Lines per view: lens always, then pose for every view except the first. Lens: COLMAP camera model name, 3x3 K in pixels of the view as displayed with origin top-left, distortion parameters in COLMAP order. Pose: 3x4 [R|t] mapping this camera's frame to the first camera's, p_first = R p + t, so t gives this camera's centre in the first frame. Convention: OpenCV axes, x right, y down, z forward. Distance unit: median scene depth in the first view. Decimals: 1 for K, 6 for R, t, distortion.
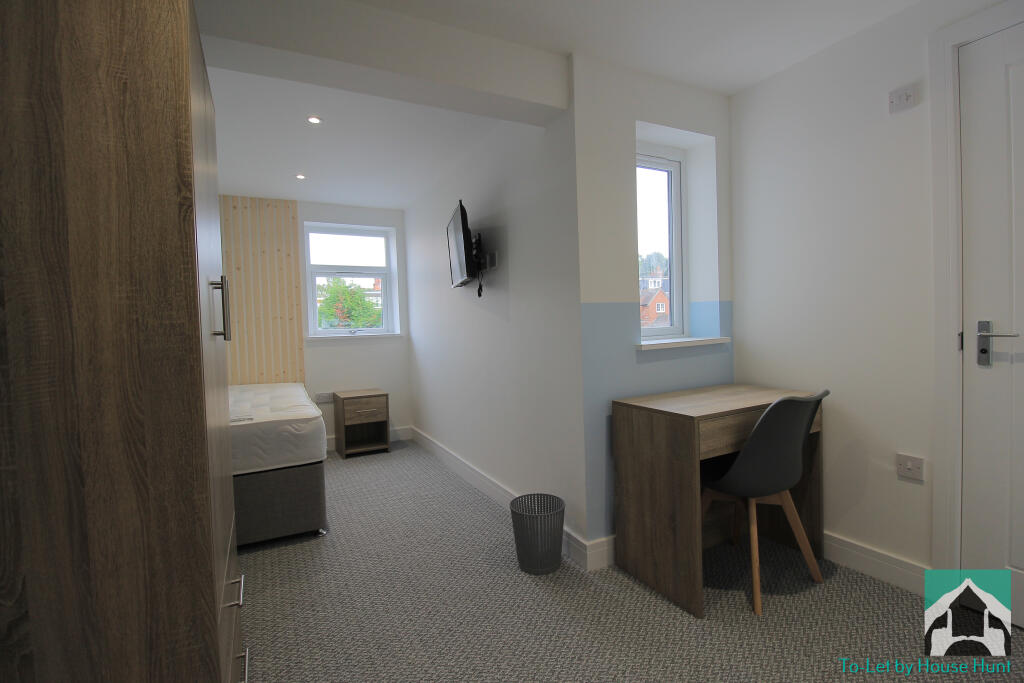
lens RADIAL K [[476.1, 0, 516.8], [0, 476.1, 334.9], [0, 0, 1]] dist [-0.001056, -0.011568]
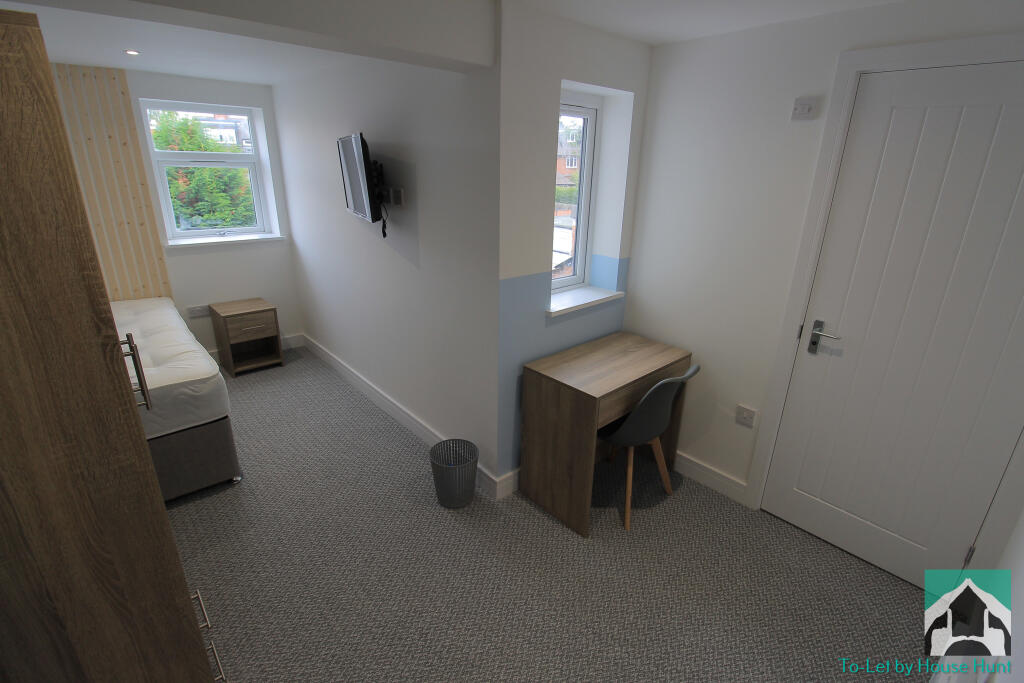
lens RADIAL K [[476.2, 0, 517.9], [0, 476.2, 332.6], [0, 0, 1]] dist [-0.001467, -0.011020]
pose [[0.968487, -0.029097, 0.247360, -0.087118], [-0.047282, 0.953614, 0.297297, -0.275387], [-0.244536, -0.299624, 0.922186, 0.009525]]
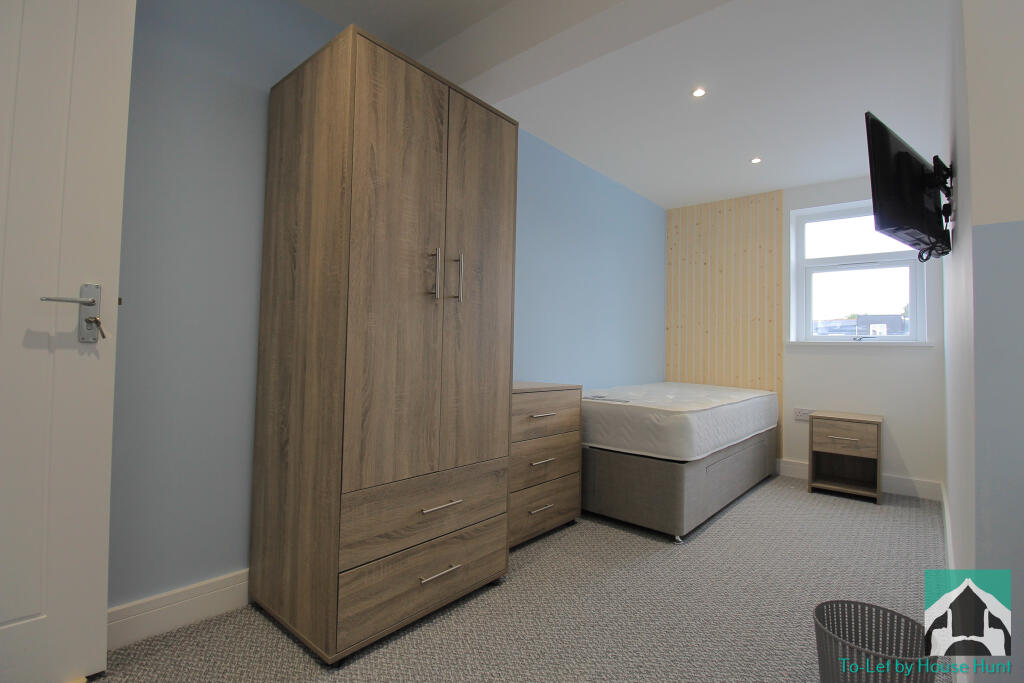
lens RADIAL K [[476.1, 0, 516.8], [0, 476.1, 334.9], [0, 0, 1]] dist [-0.001056, -0.011568]
pose [[0.366652, 0.009167, -0.930313, 0.402458], [-0.058425, 0.998205, -0.013190, 0.070350], [0.928522, 0.059189, 0.366529, 0.462289]]
